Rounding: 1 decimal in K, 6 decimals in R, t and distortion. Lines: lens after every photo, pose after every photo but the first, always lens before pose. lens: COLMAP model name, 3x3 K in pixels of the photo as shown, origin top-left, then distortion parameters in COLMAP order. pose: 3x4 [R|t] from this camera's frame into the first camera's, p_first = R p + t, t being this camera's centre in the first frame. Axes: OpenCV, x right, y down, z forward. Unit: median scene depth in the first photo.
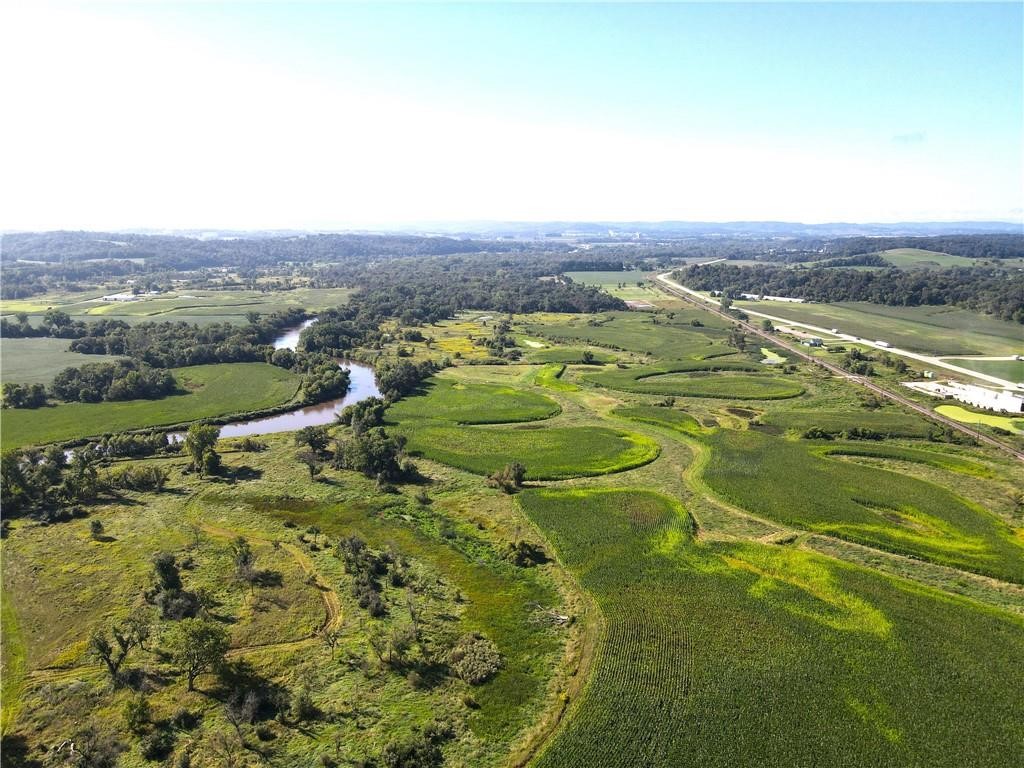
lens RADIAL K [[744.2, 0, 514.4], [0, 744.2, 387.8], [0, 0, 1]] dist [0.007199, 0.009010]
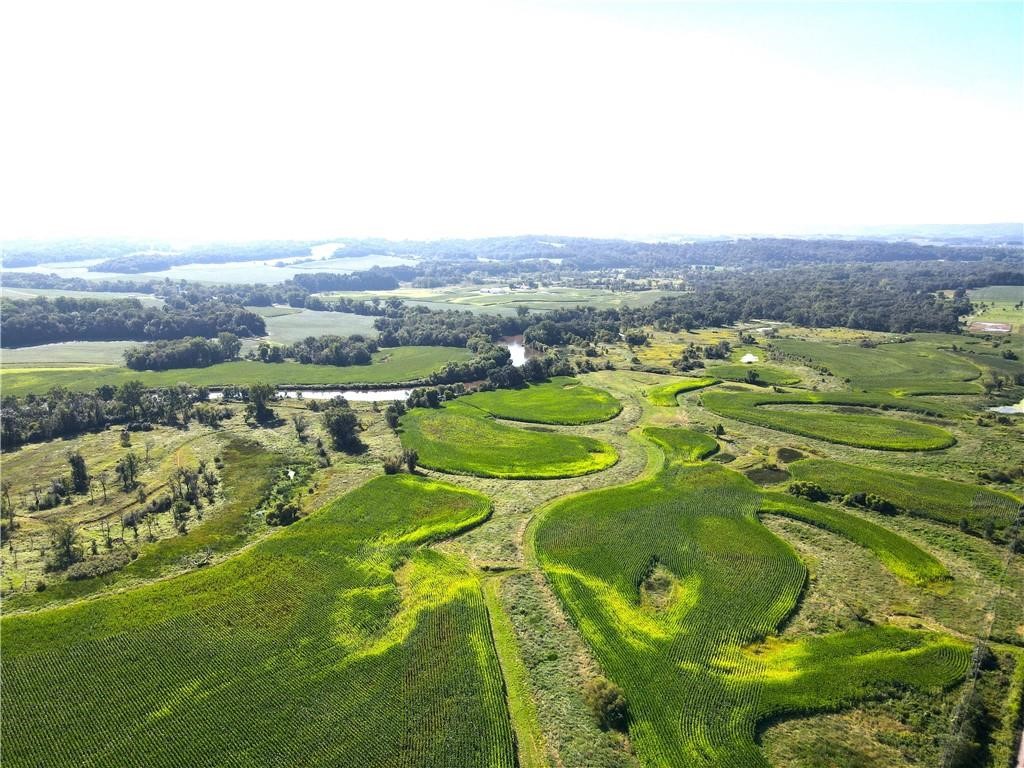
lens RADIAL K [[744.2, 0, 514.9], [0, 744.2, 380.6], [0, 0, 1]] dist [0.007199, 0.009010]
pose [[0.808729, 0.116390, -0.576551, 0.284806], [-0.125187, 0.991828, 0.024622, -0.016378], [0.574705, 0.052264, 0.816690, 0.080675]]
